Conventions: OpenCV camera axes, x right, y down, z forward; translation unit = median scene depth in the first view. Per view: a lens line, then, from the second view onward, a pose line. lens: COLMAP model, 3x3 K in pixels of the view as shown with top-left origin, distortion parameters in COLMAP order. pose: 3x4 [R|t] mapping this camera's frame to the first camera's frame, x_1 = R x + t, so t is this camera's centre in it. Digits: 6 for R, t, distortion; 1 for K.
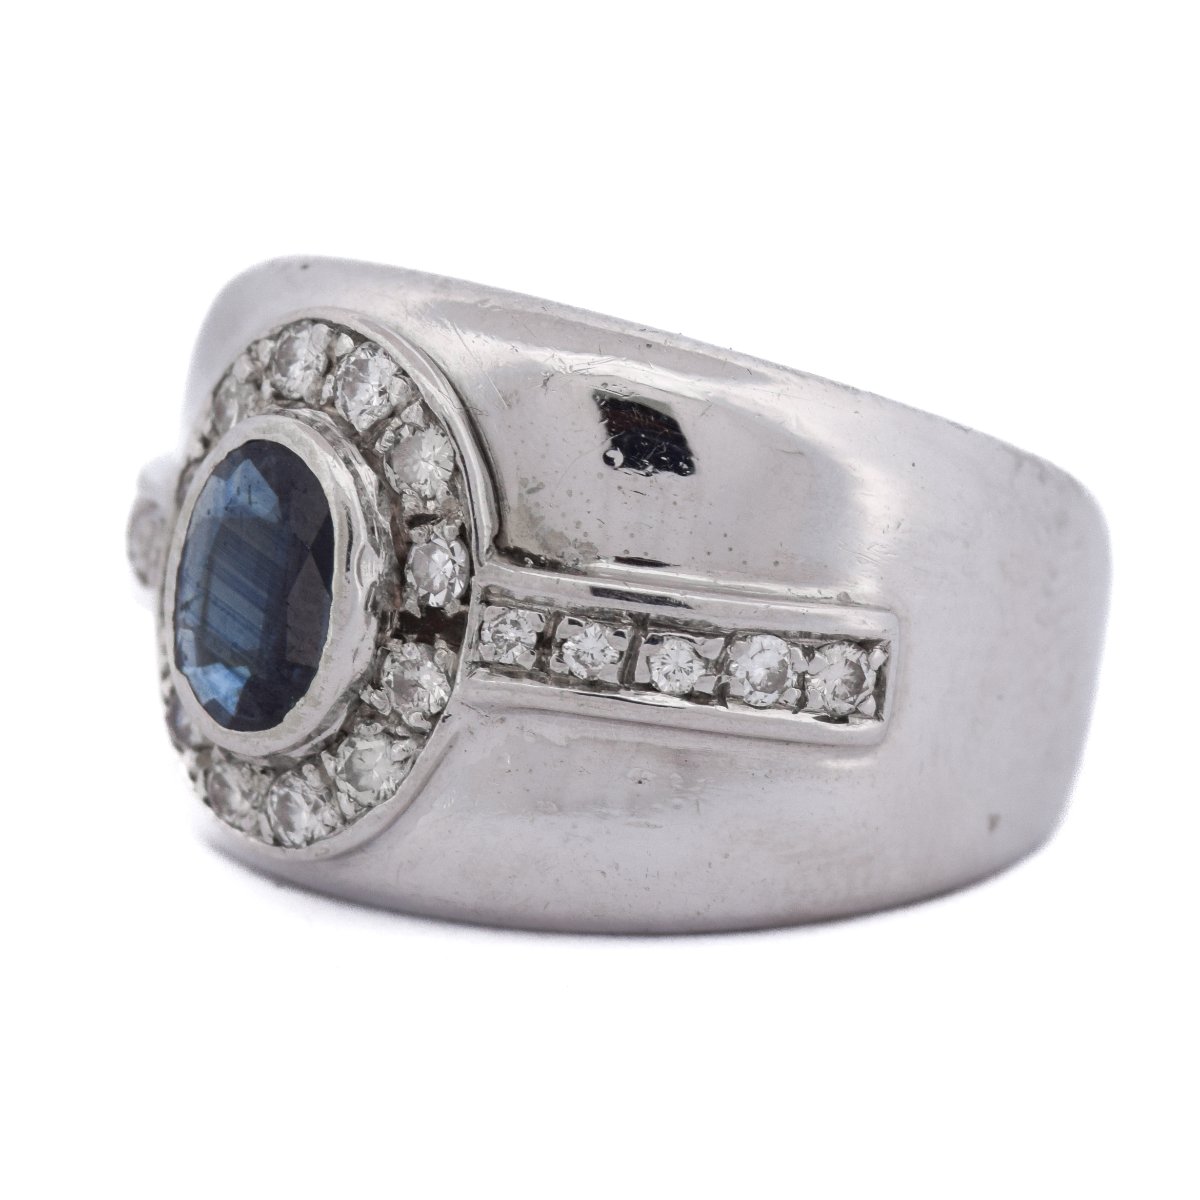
lens RADIAL K [[7768.0, 0, 600.0], [0, 7768.0, 600.0], [0, 0, 1]] dist [-1.532110, 25.963114]
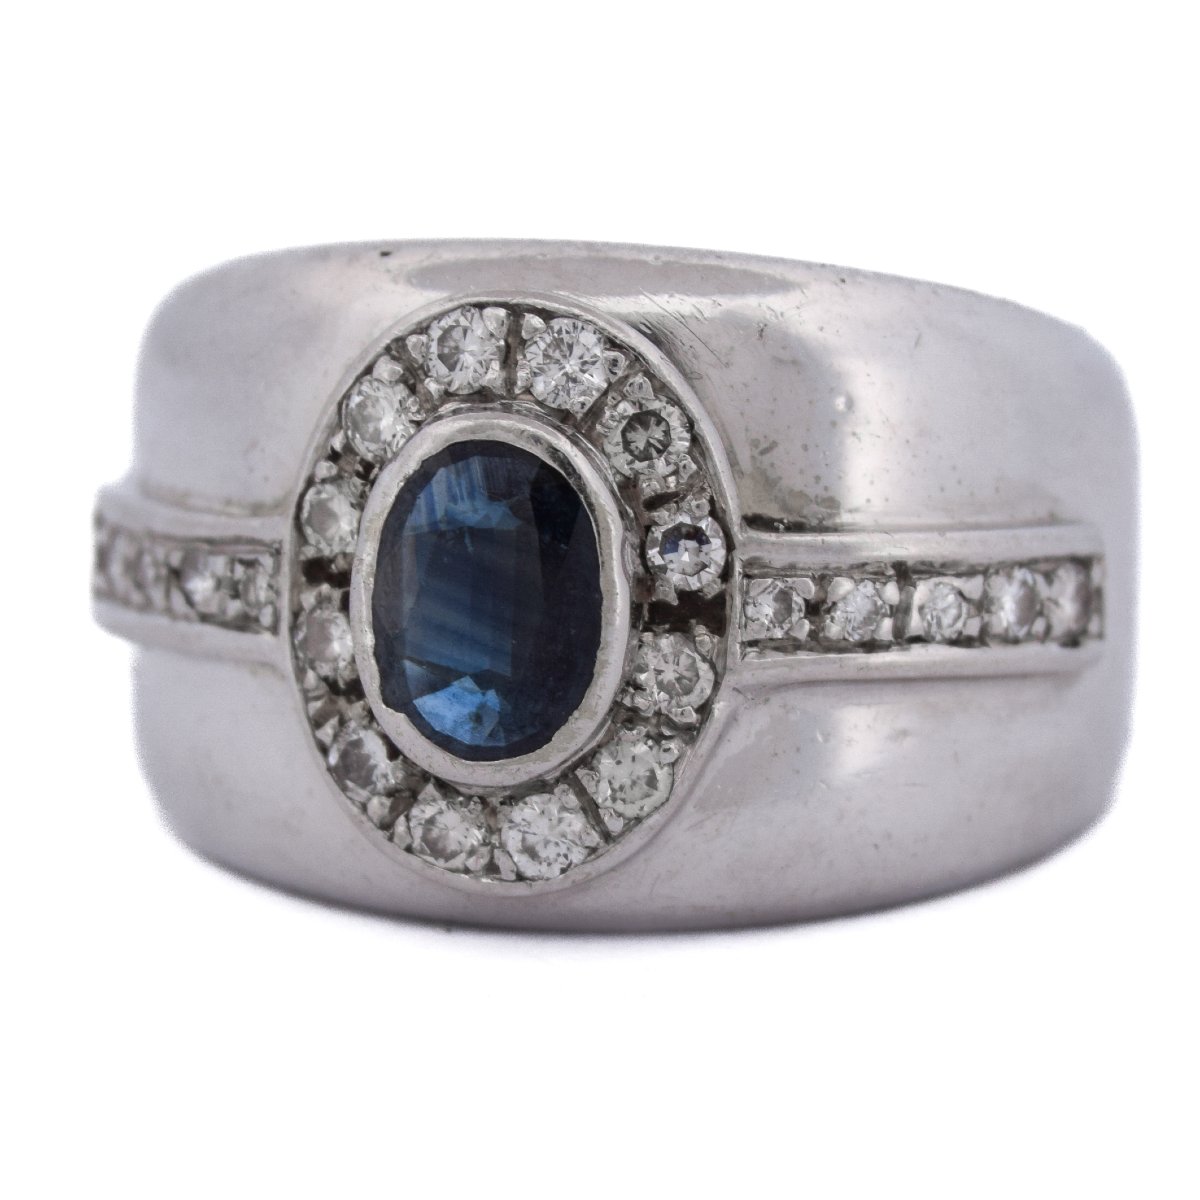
lens RADIAL K [[7768.0, 0, 600.0], [0, 7768.0, 600.0], [0, 0, 1]] dist [-1.532110, 25.963114]
pose [[0.871692, -0.150771, 0.466285, -0.461115], [0.152116, 0.987742, 0.035009, -0.031949], [-0.465847, 0.040412, 0.883942, 0.189691]]
